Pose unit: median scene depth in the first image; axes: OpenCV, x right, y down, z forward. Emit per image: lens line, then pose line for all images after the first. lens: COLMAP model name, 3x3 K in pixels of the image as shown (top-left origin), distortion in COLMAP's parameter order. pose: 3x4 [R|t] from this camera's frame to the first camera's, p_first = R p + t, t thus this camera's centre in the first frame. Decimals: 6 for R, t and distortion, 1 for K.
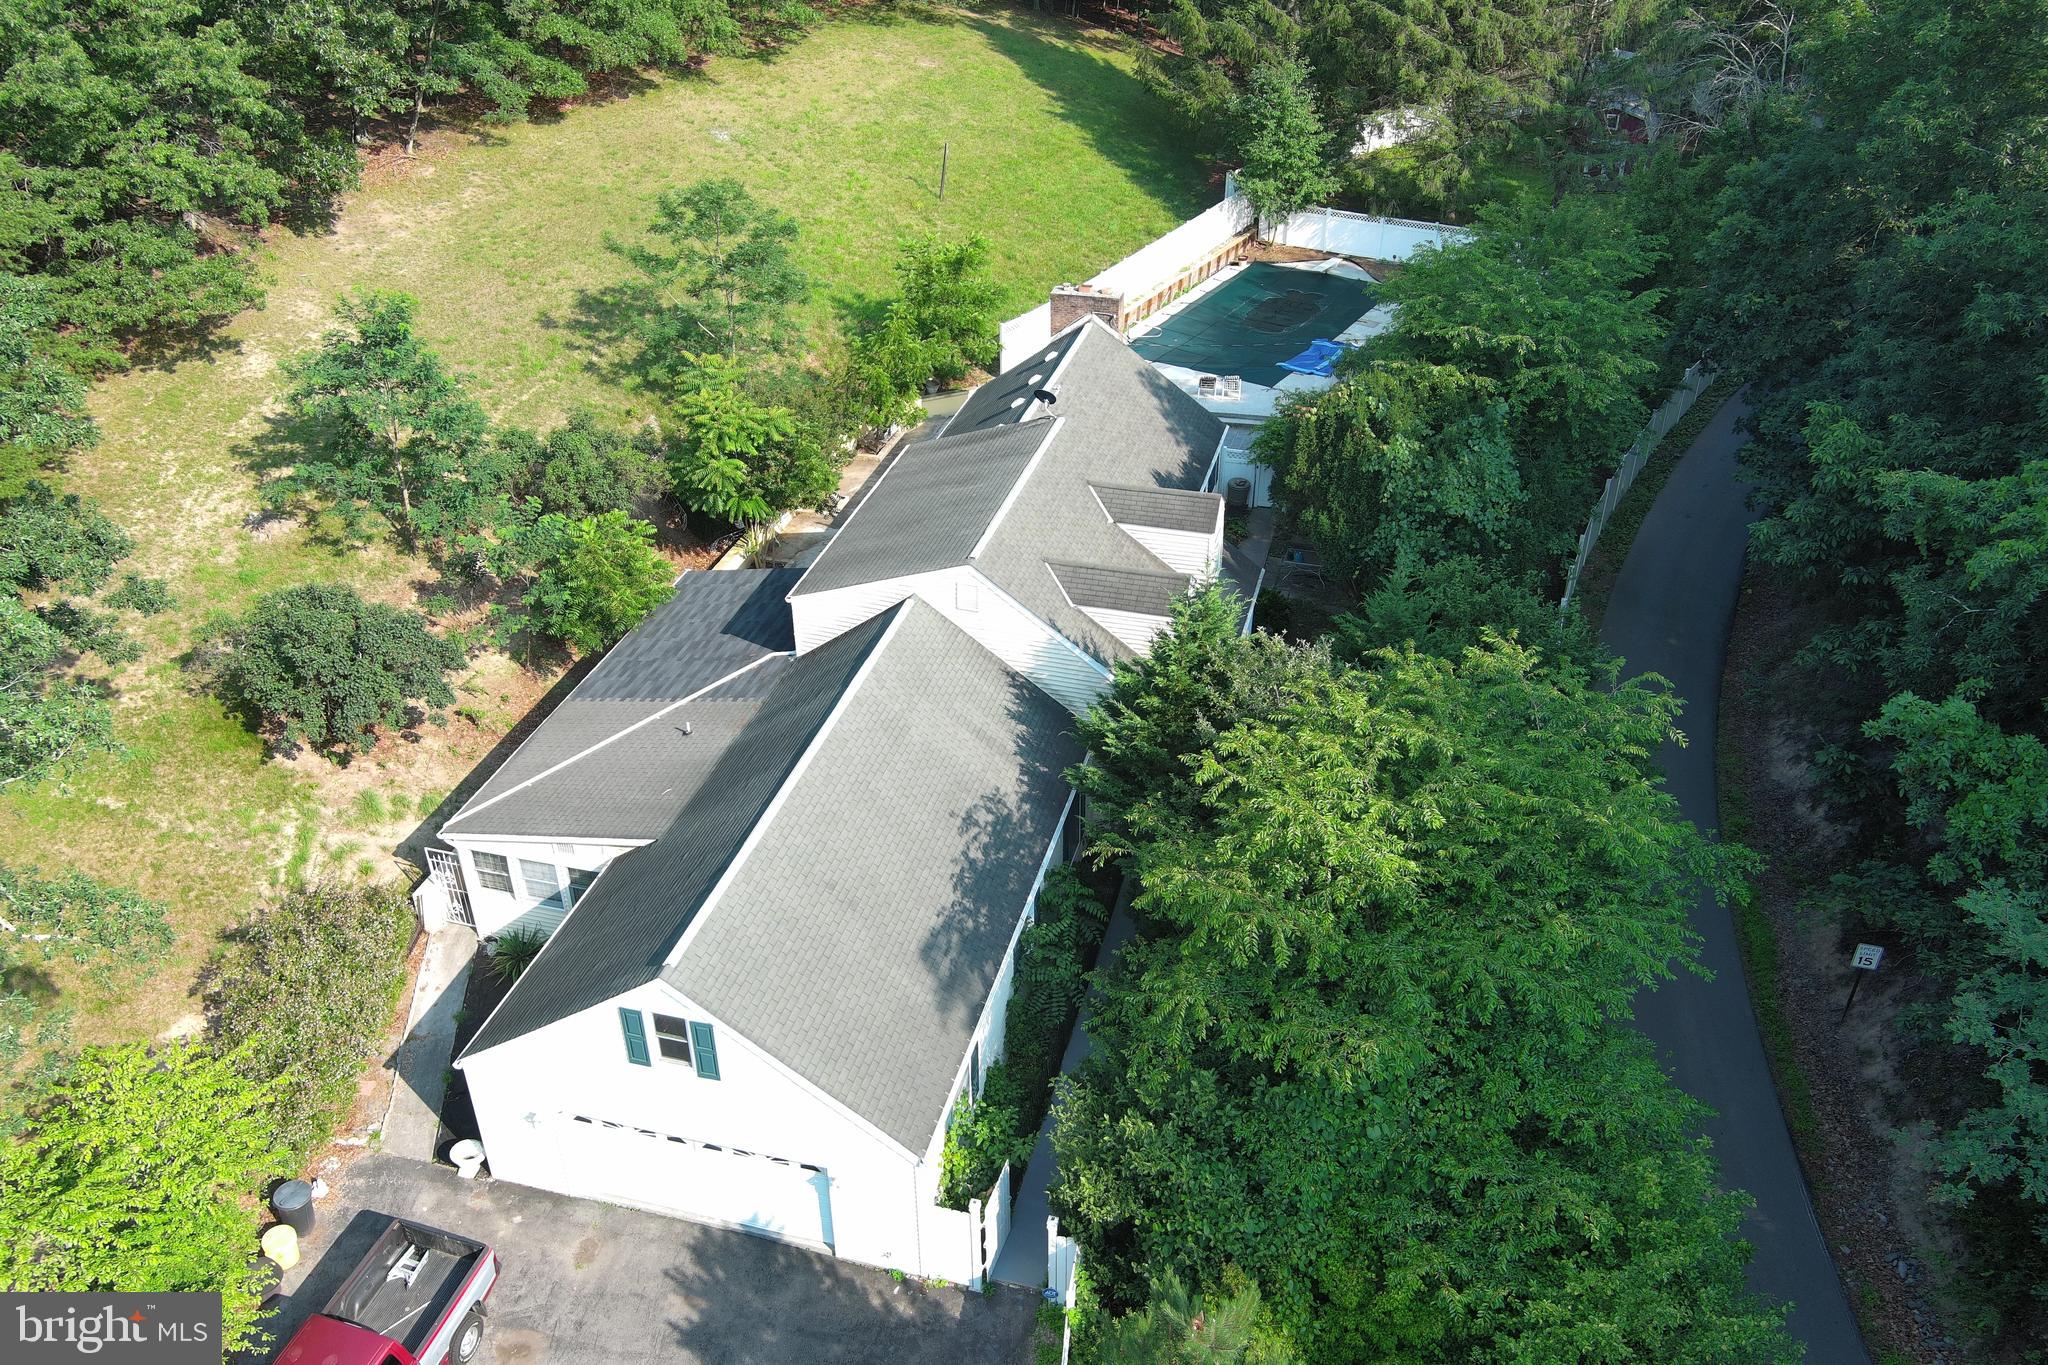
lens RADIAL K [[1577.6, 0, 1016.0], [0, 1577.6, 680.8], [0, 0, 1]] dist [0.016215, -0.025100]
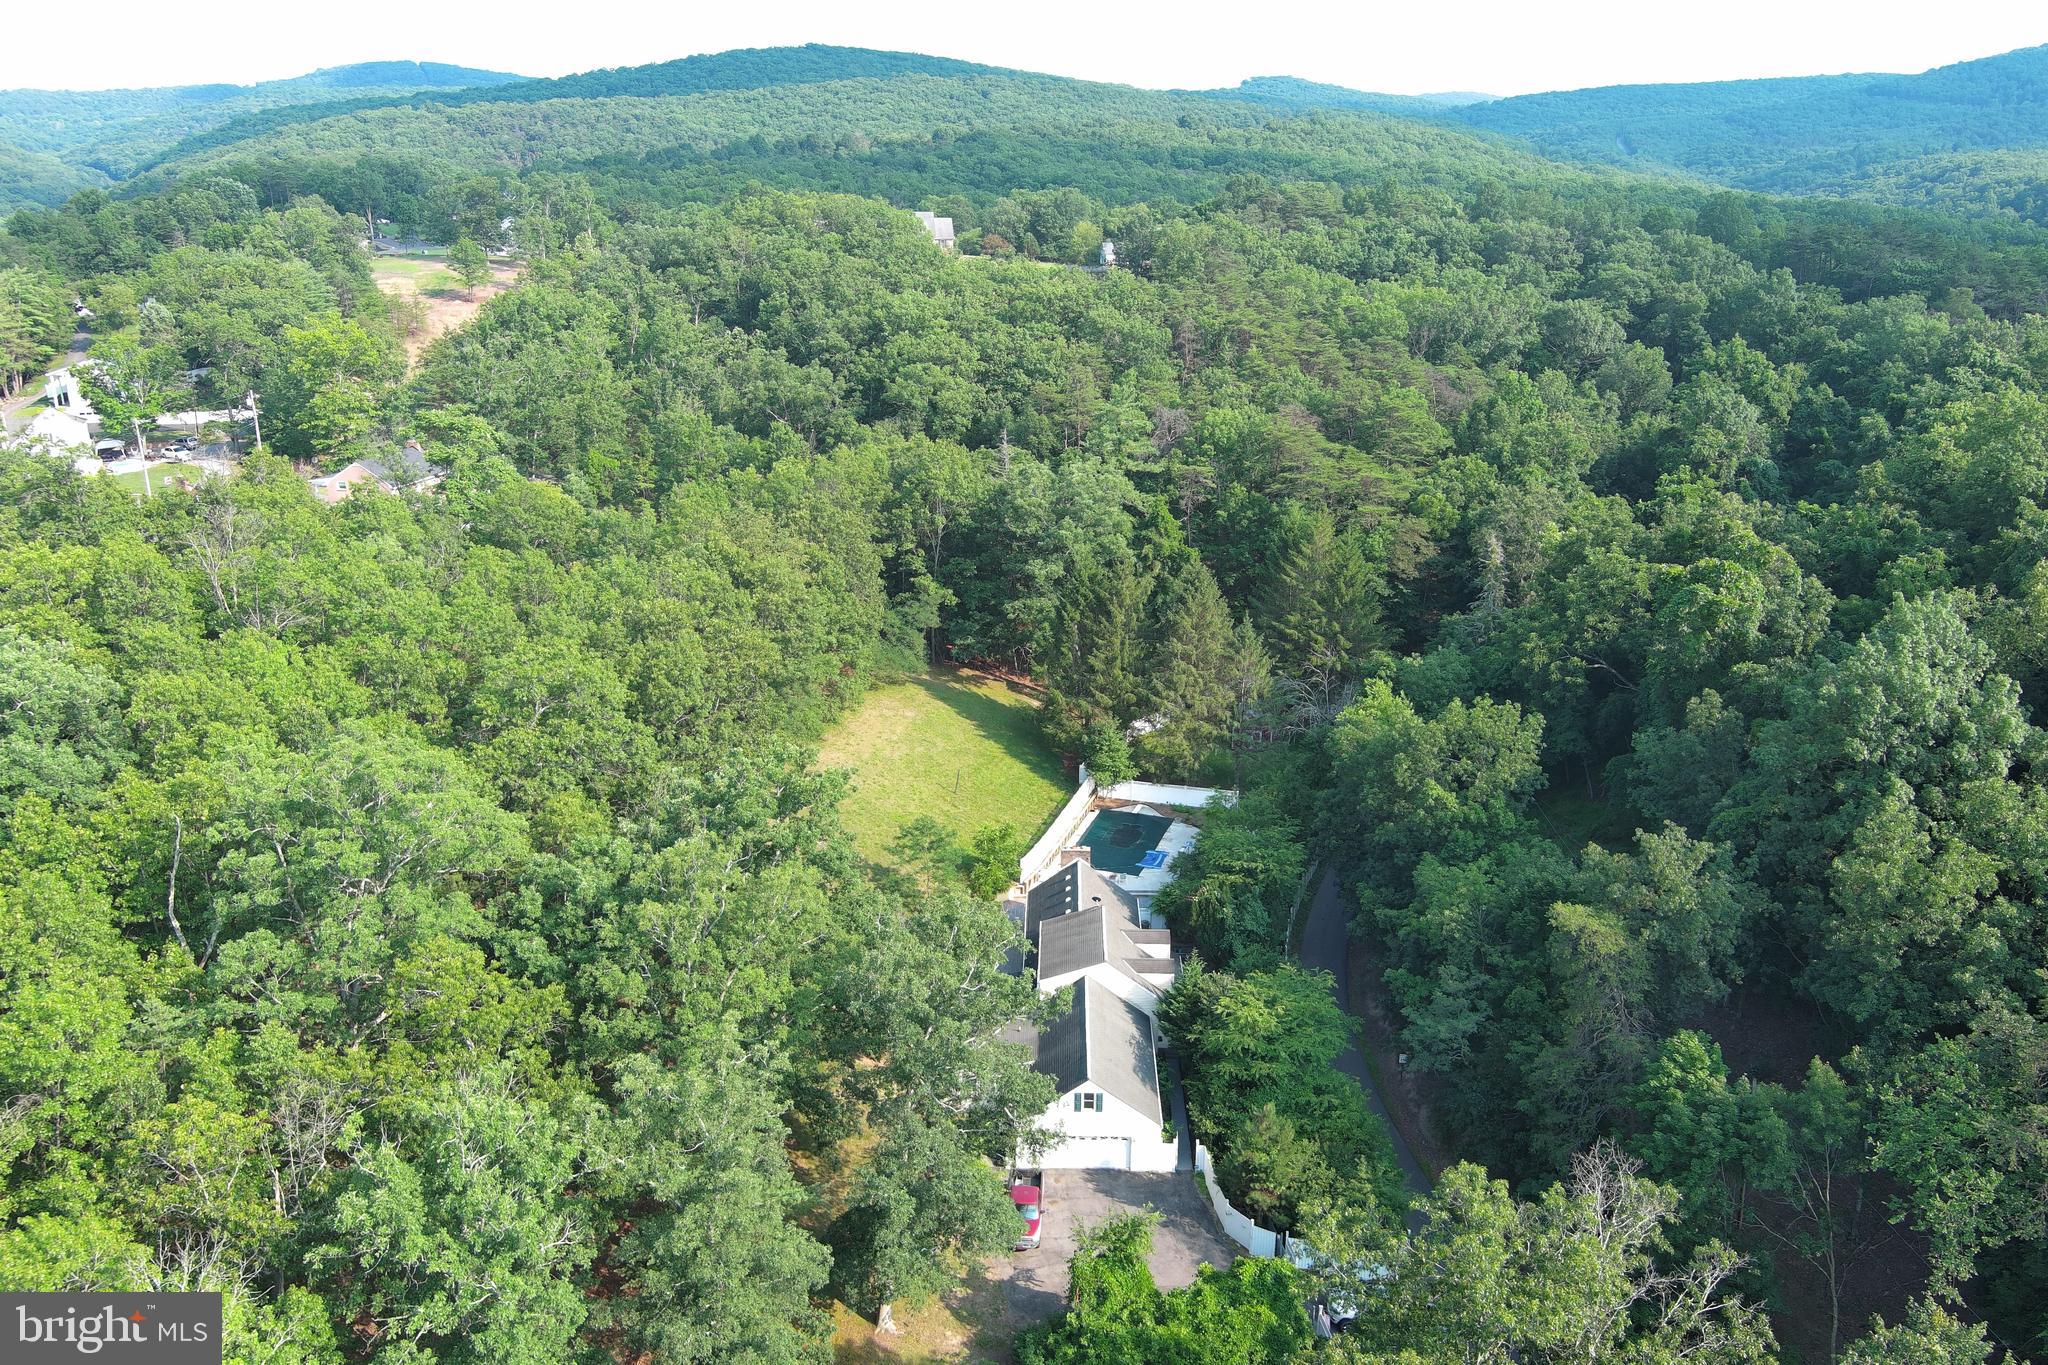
lens RADIAL K [[1577.6, 0, 1016.0], [0, 1577.6, 680.8], [0, 0, 1]] dist [0.016215, -0.025100]
pose [[0.971331, -0.061091, 0.229748, -0.749826], [0.118809, 0.961819, -0.246552, 0.114364], [-0.205914, 0.266780, 0.941503, -1.695999]]
